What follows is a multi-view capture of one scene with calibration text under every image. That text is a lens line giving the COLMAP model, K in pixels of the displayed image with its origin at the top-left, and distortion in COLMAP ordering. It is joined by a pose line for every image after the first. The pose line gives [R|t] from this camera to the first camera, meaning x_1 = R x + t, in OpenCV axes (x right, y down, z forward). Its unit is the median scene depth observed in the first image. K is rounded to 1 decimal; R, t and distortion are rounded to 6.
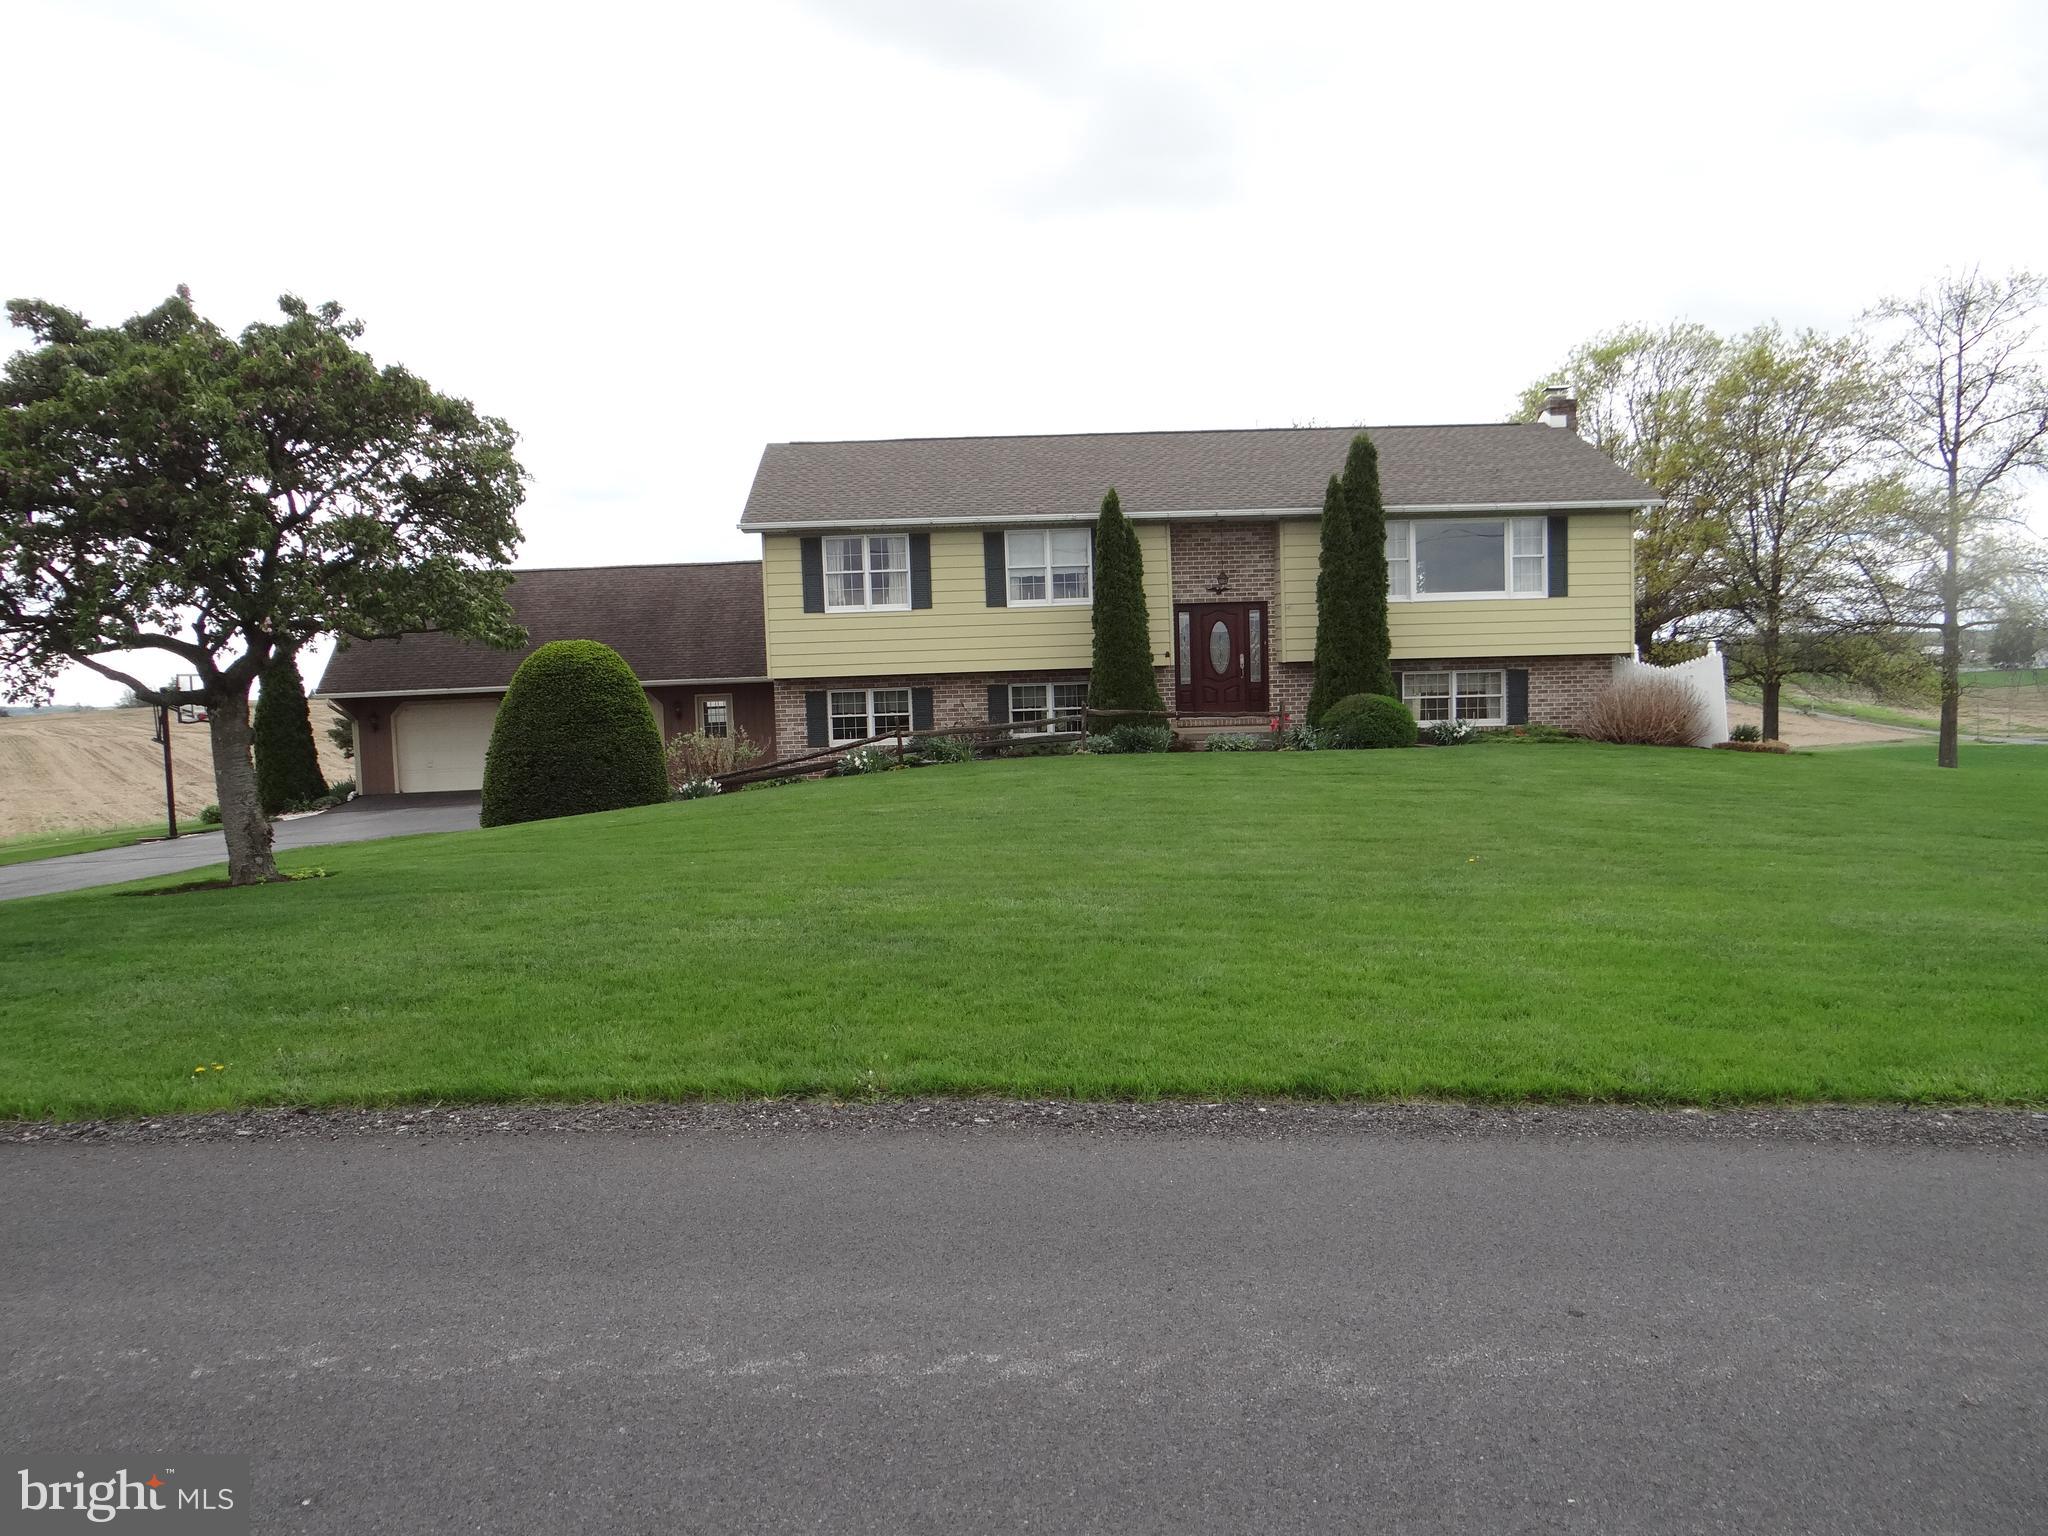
lens RADIAL K [[1628.5, 0, 1020.7], [0, 1628.5, 680.4], [0, 0, 1]] dist [-0.002290, 0.000497]
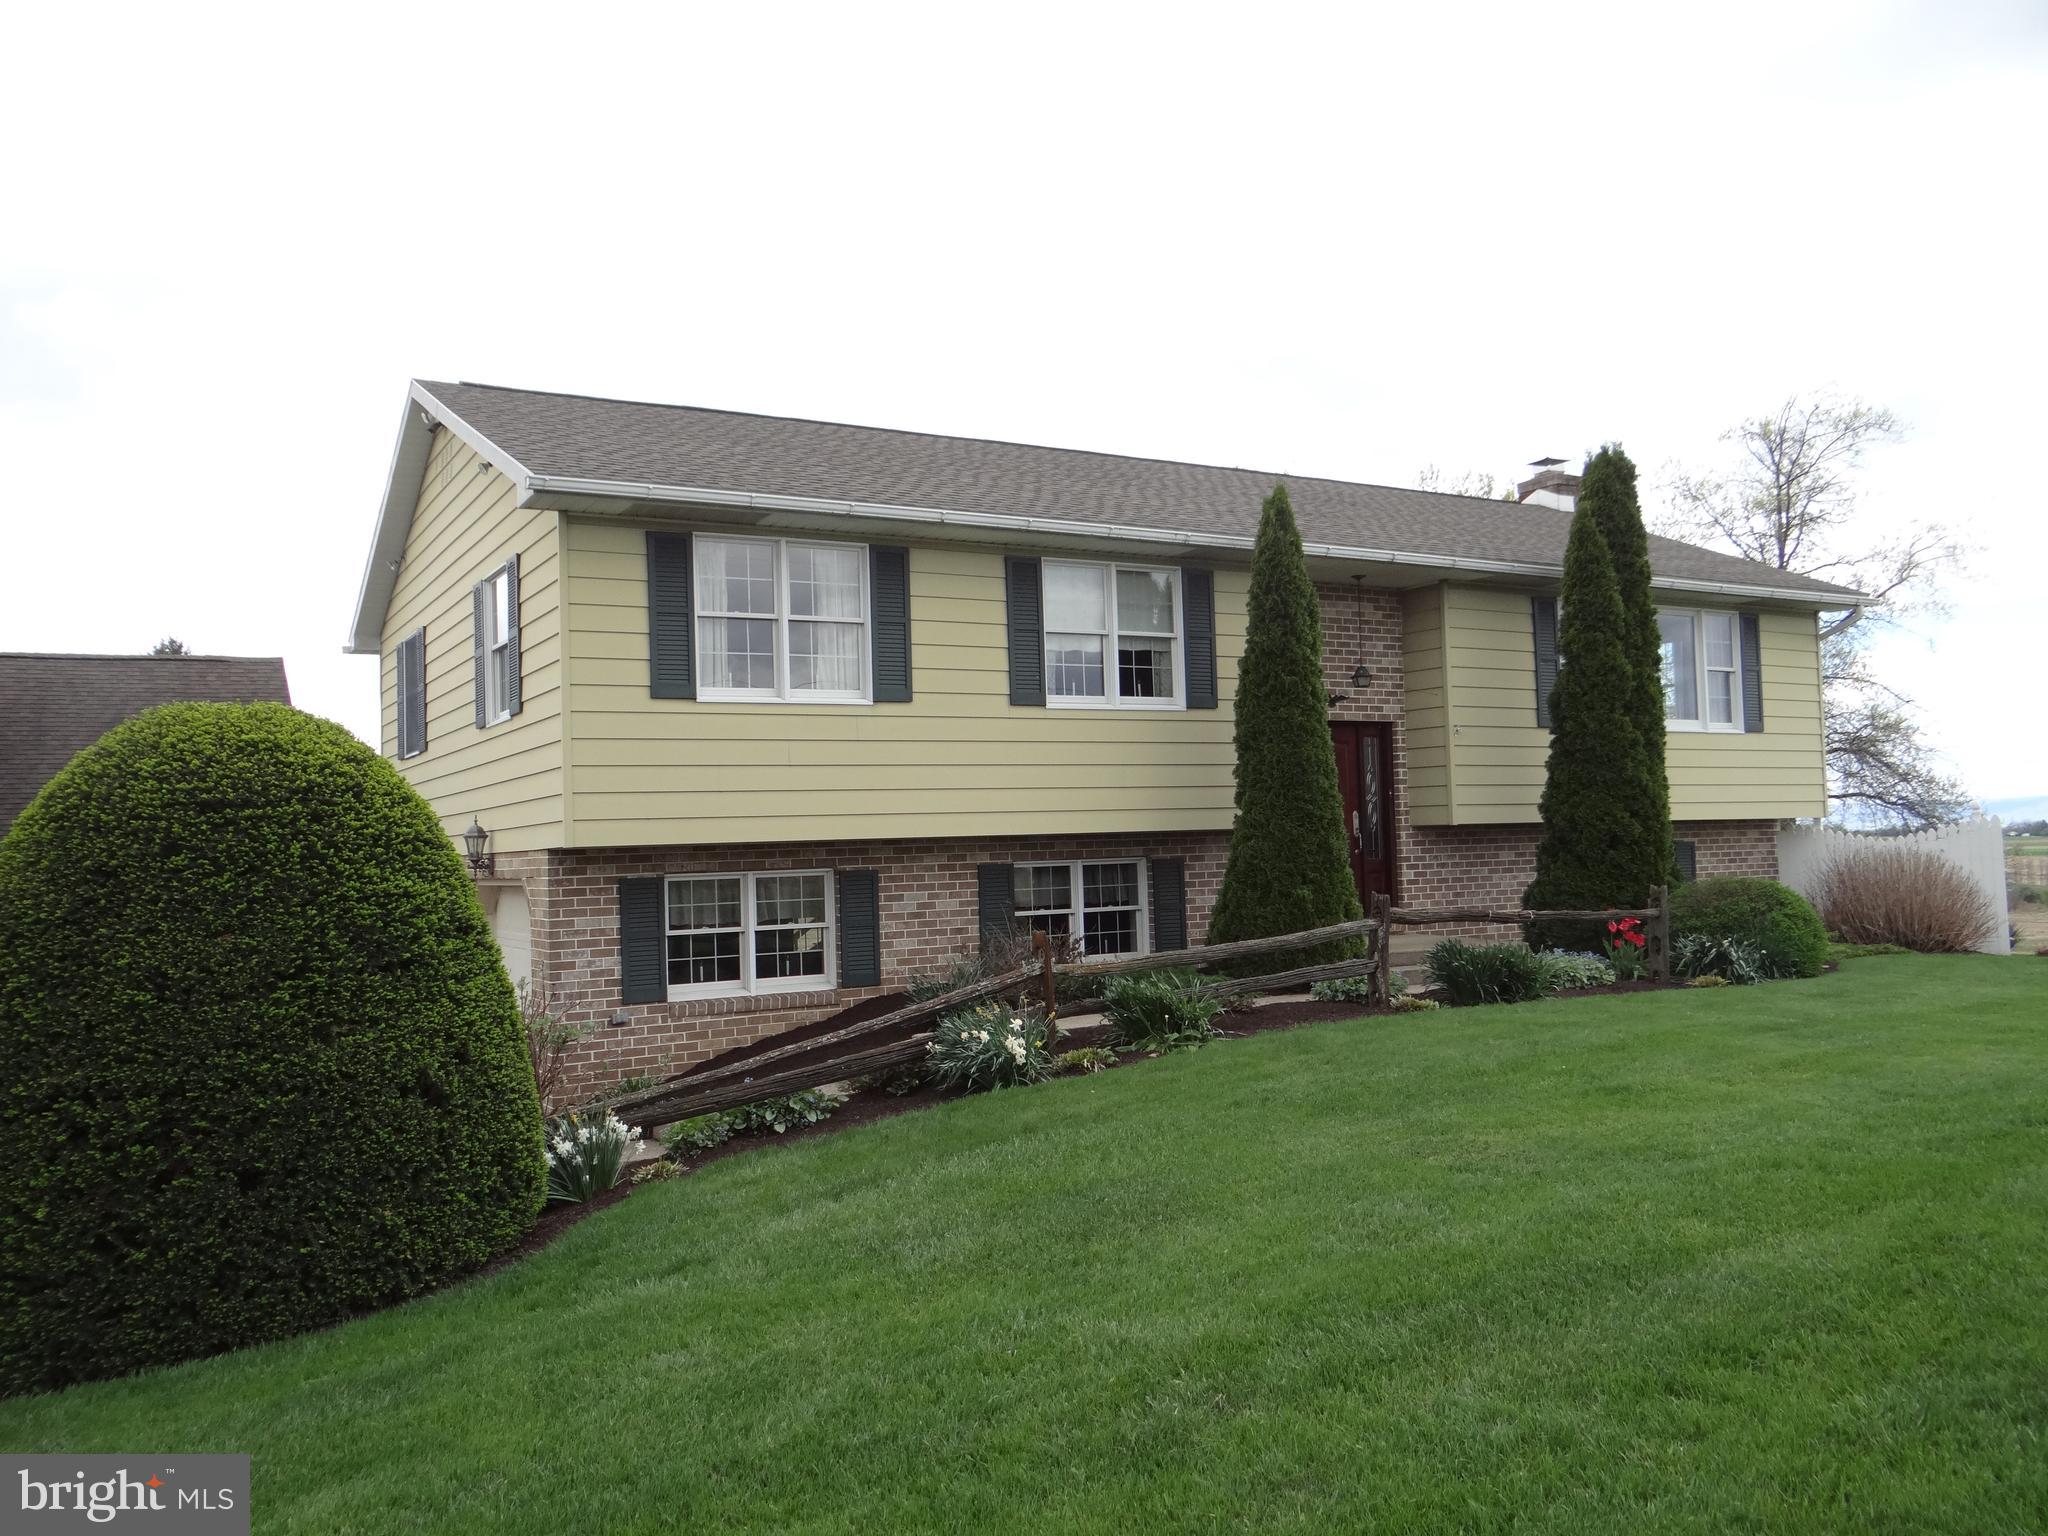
lens RADIAL K [[1616.0, 0, 1026.1], [0, 1616.0, 758.5], [0, 0, 1]] dist [0.001870, 0.005858]
pose [[0.885114, 0.030736, 0.464359, -0.244674], [0.006563, 0.996893, -0.078494, 0.009661], [-0.465329, 0.072524, 0.882162, 0.564932]]
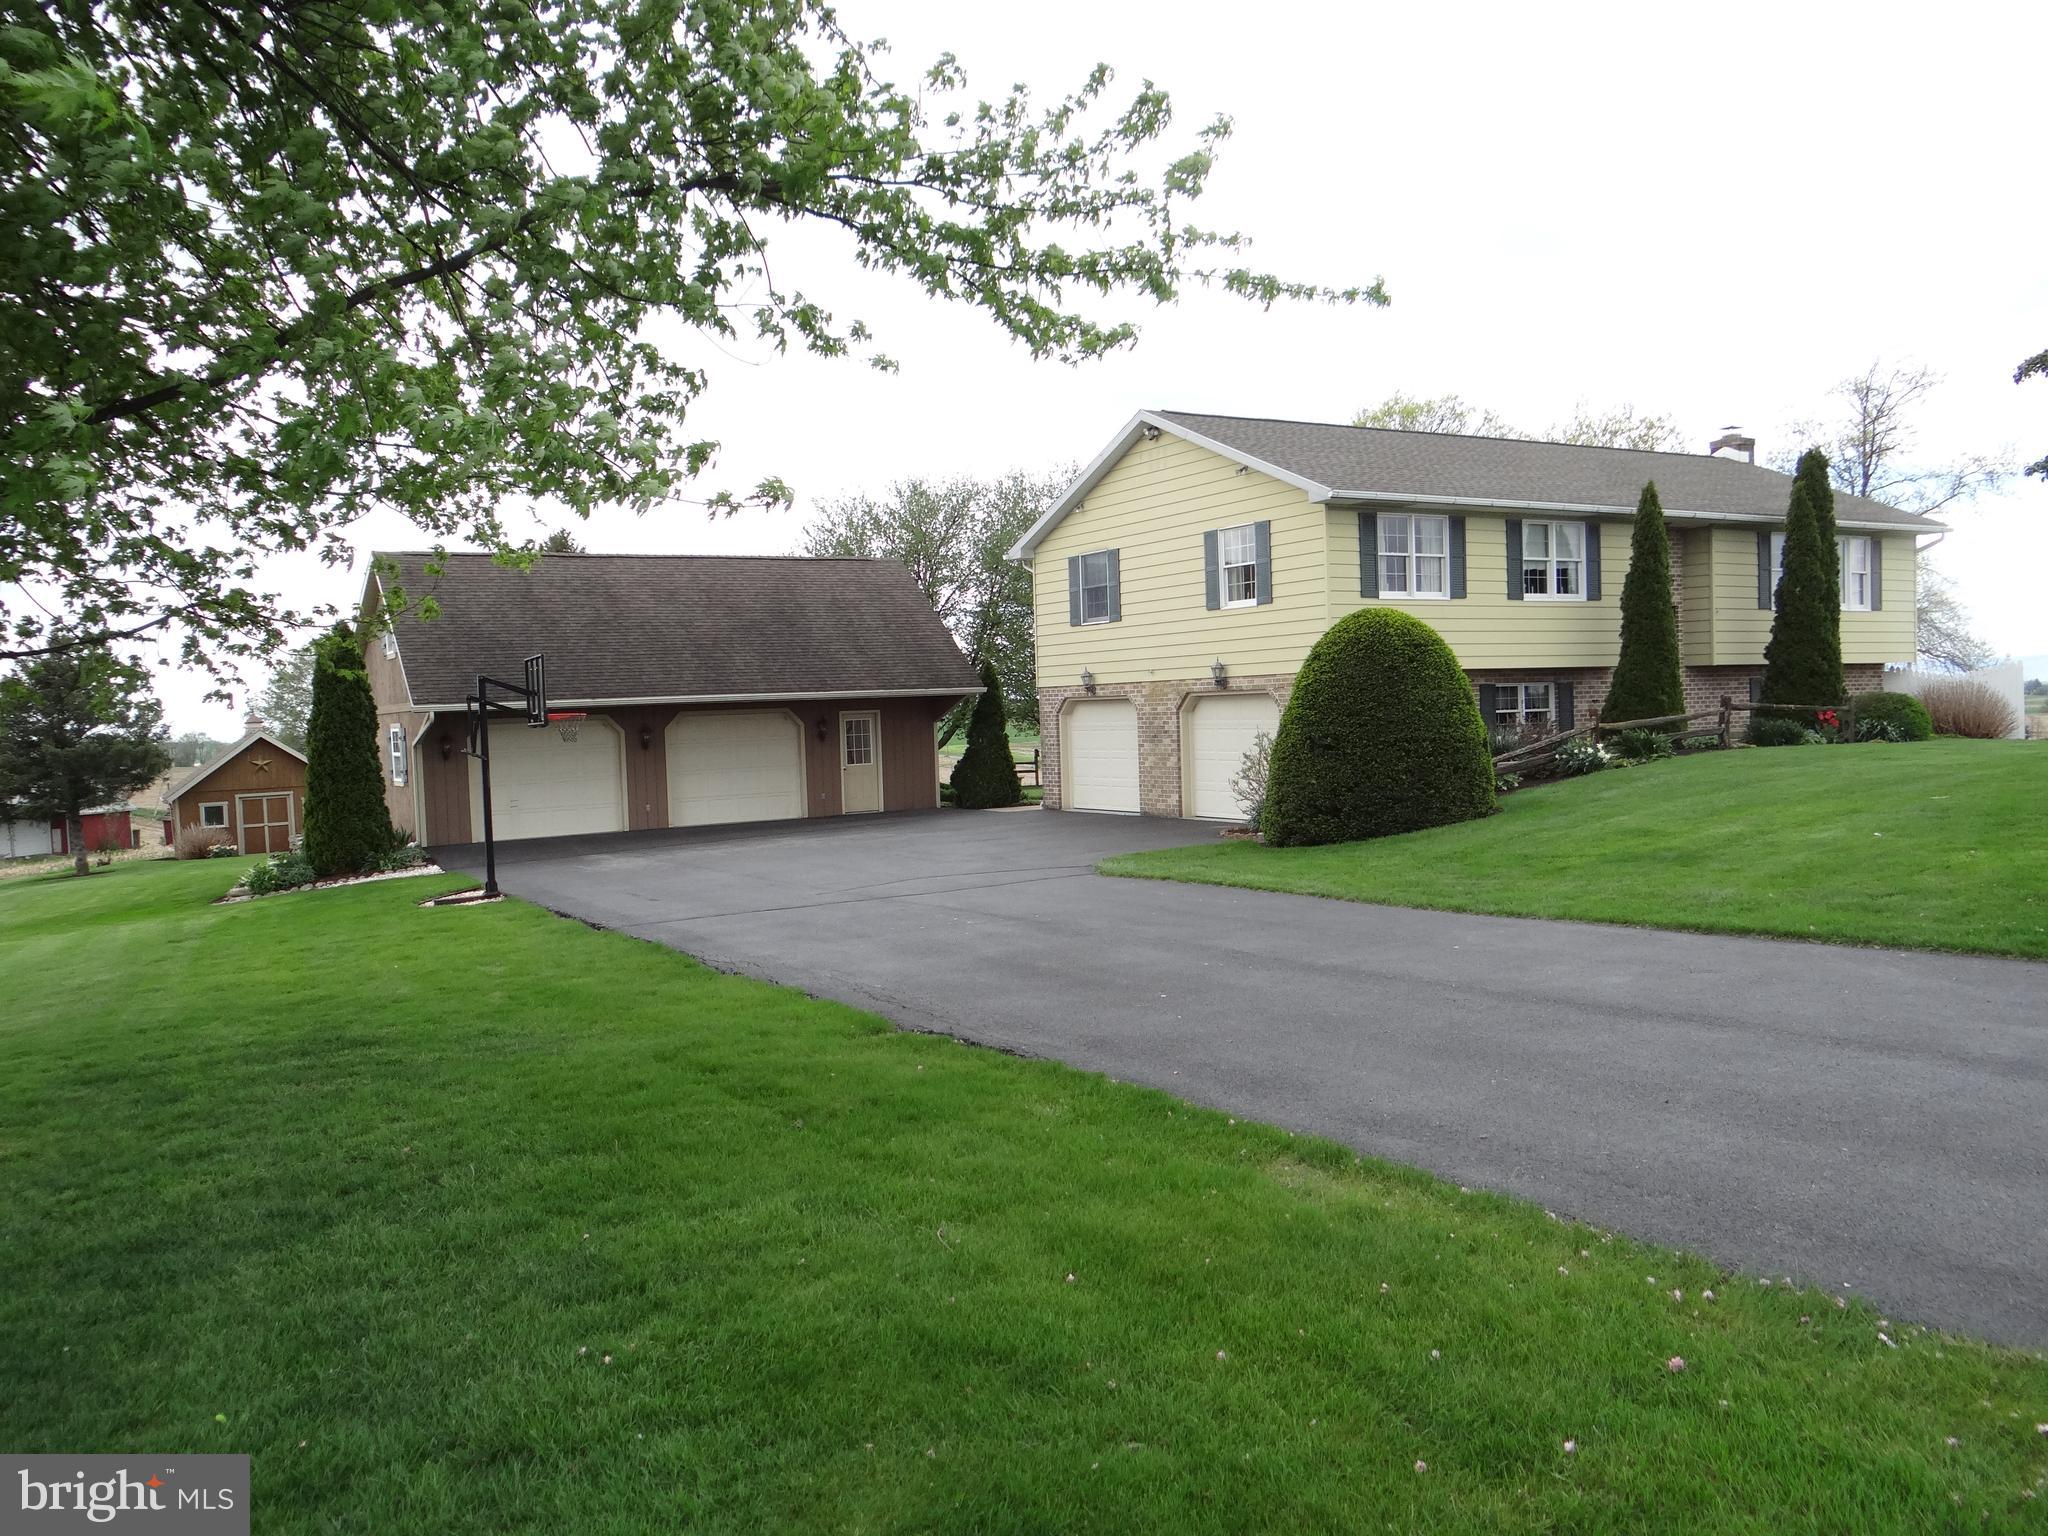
lens RADIAL K [[1618.0, 0, 1035.6], [0, 1618.0, 758.2], [0, 0, 1]] dist [0.005671, 0.005411]
pose [[0.880673, -0.008159, 0.473654, -0.701830], [0.005303, 0.999959, 0.007365, 0.037964], [-0.473695, -0.003974, 0.880680, 0.308607]]
